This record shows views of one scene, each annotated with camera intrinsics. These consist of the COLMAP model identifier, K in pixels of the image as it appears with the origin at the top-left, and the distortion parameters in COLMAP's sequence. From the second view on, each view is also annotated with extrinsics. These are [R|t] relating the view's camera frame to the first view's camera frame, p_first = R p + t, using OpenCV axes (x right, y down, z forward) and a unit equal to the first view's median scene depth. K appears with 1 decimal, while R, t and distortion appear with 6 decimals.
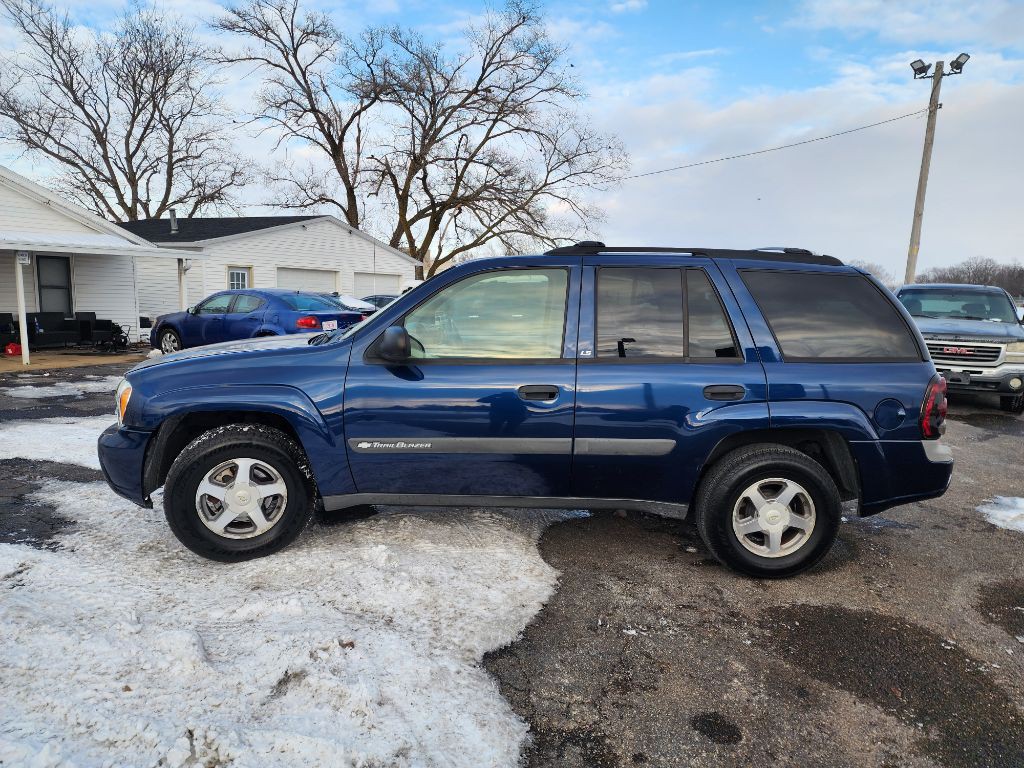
lens RADIAL K [[678.2, 0, 516.8], [0, 678.2, 398.2], [0, 0, 1]] dist [0.079652, -0.066945]
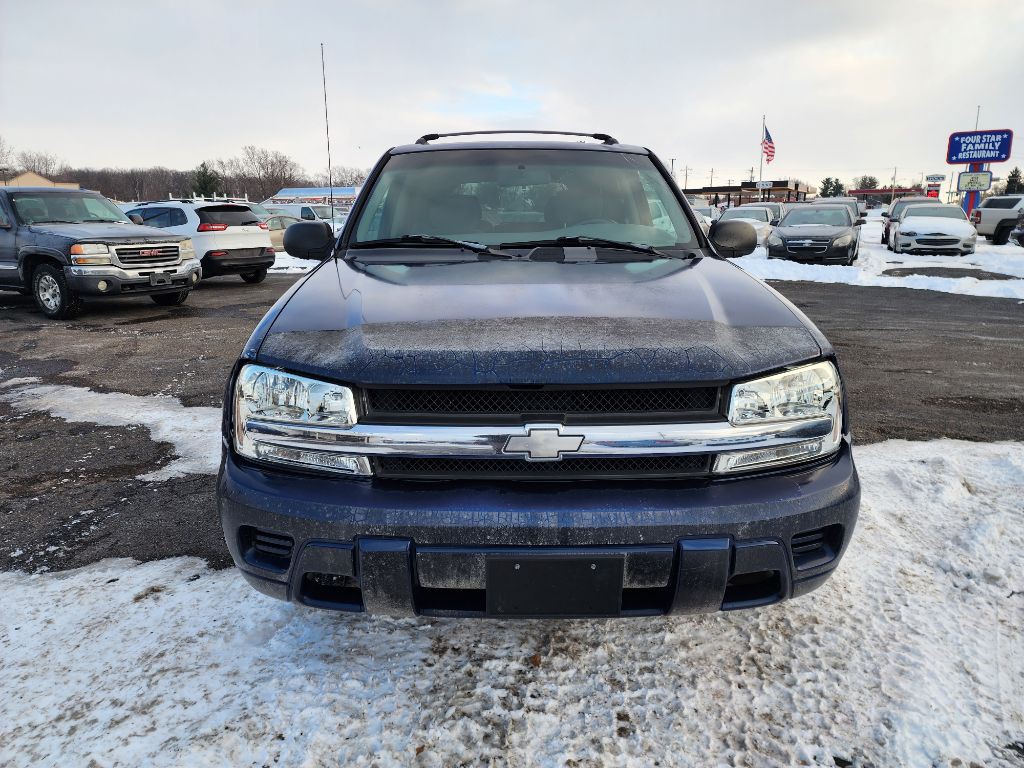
lens RADIAL K [[678.2, 0, 509.1], [0, 678.2, 380.5], [0, 0, 1]] dist [0.079652, -0.066945]
pose [[0.000563, -0.266828, 0.963744, -0.222042], [0.168314, 0.950020, 0.262930, -0.038113], [-0.985733, 0.162064, 0.045446, 0.254736]]
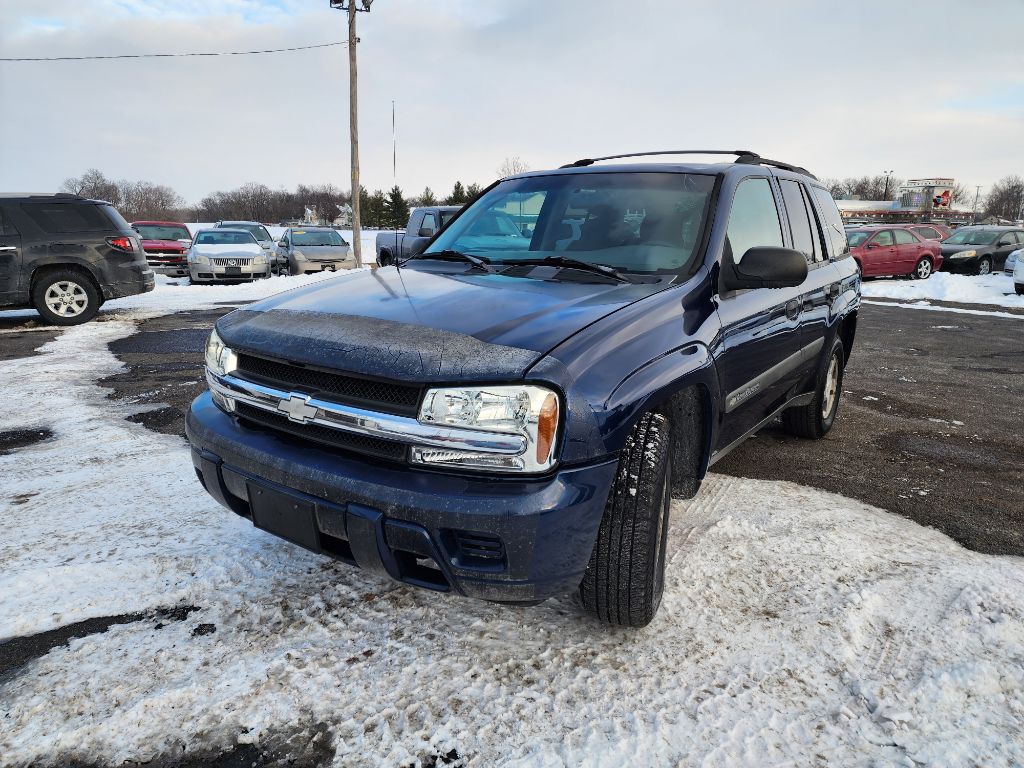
lens RADIAL K [[678.2, 0, 509.9], [0, 678.2, 385.0], [0, 0, 1]] dist [0.079652, -0.066945]
pose [[0.599633, -0.203671, 0.773924, -0.205553], [0.134260, 0.978968, 0.153607, -0.022105], [-0.788933, 0.011799, 0.614366, 0.147185]]
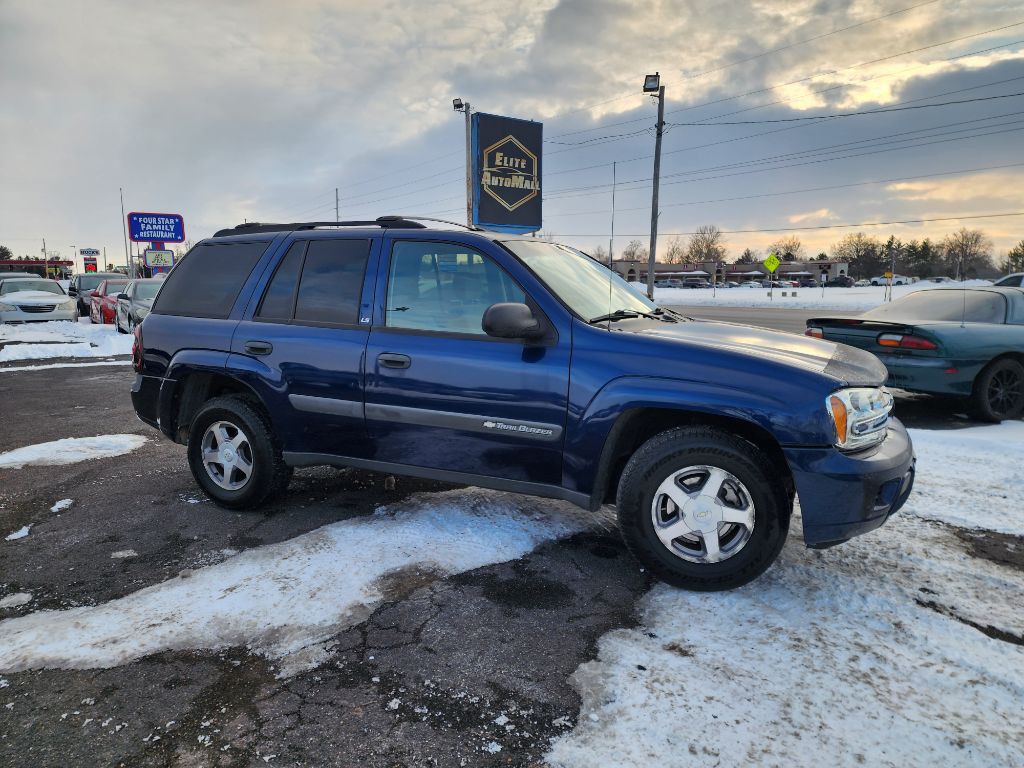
lens RADIAL K [[678.2, 0, 520.9], [0, 678.2, 383.9], [0, 0, 1]] dist [0.079652, -0.066945]
pose [[-0.891818, -0.097107, 0.441849, -0.124221], [0.045340, 0.952588, 0.300867, -0.073950], [-0.450116, 0.288352, -0.845133, 0.471138]]
